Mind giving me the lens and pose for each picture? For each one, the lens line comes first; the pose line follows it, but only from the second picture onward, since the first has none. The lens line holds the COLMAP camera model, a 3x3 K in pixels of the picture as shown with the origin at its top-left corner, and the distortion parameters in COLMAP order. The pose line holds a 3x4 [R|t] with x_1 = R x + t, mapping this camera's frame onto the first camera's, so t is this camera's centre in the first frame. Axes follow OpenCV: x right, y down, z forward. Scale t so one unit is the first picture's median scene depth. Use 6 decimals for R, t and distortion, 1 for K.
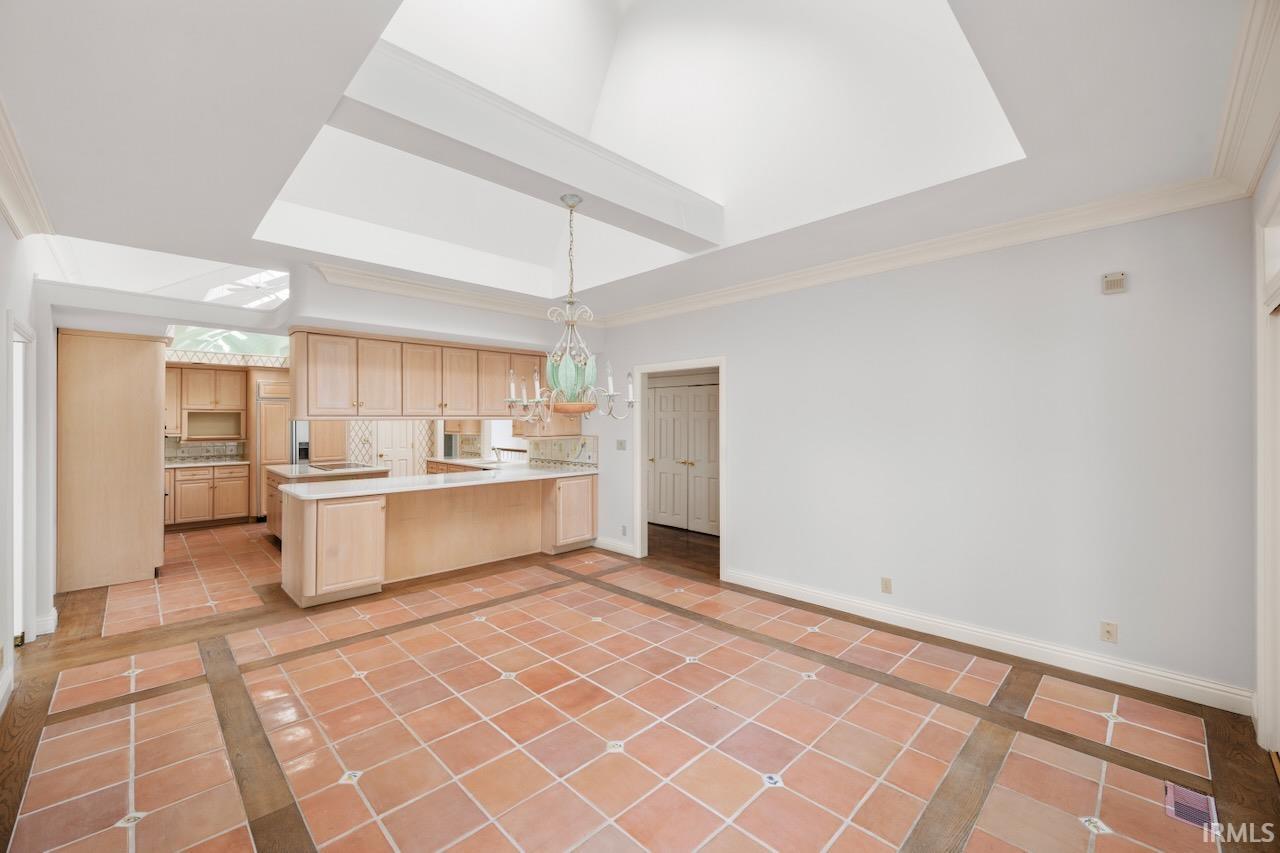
lens RADIAL K [[523.8, 0, 637.4], [0, 523.8, 416.4], [0, 0, 1]] dist [-0.002517, -0.000059]
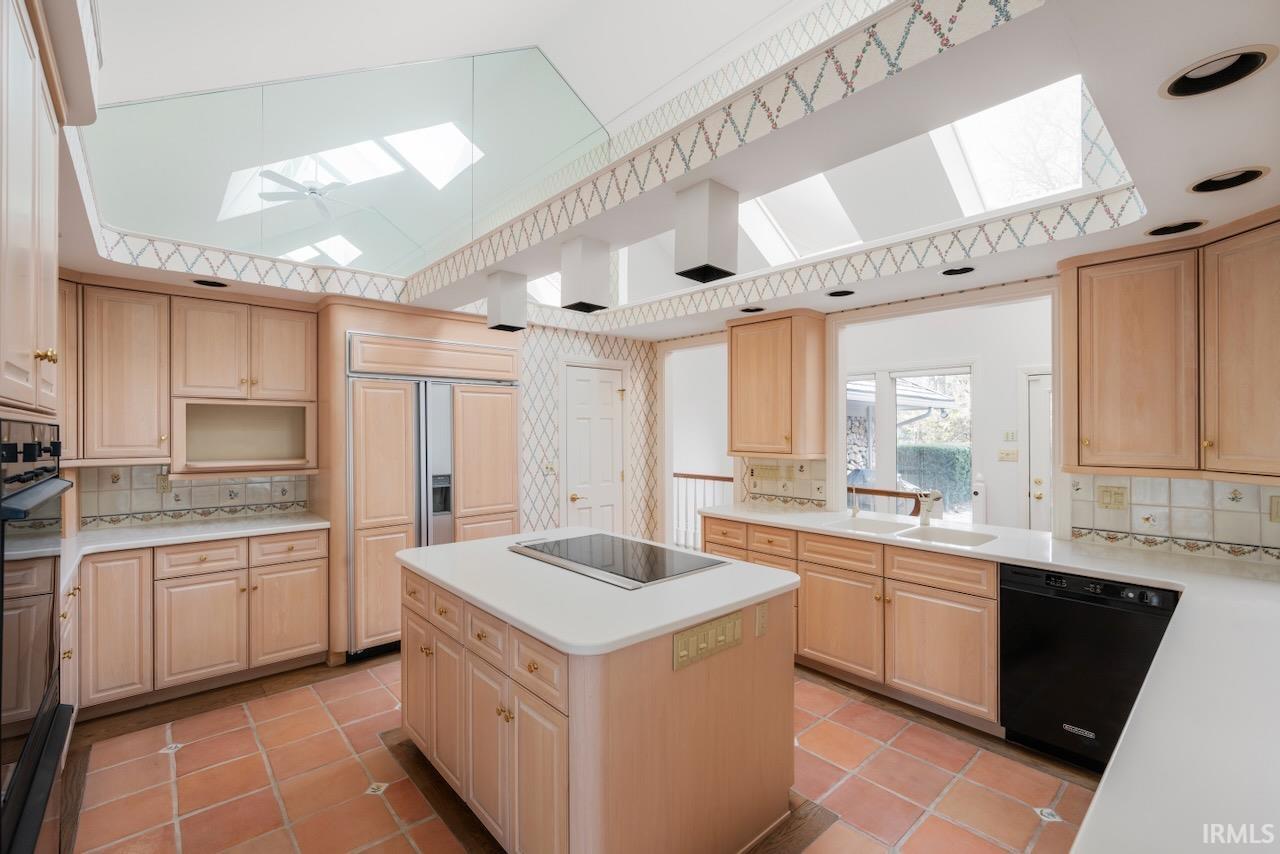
lens RADIAL K [[551.9, 0, 642.8], [0, 551.9, 434.6], [0, 0, 1]] dist [-0.001800, -0.000369]
pose [[0.999380, 0.002364, -0.035134, -0.471660], [-0.001873, 0.999900, 0.014014, 0.008647], [0.035164, -0.013940, 0.999284, 0.561961]]
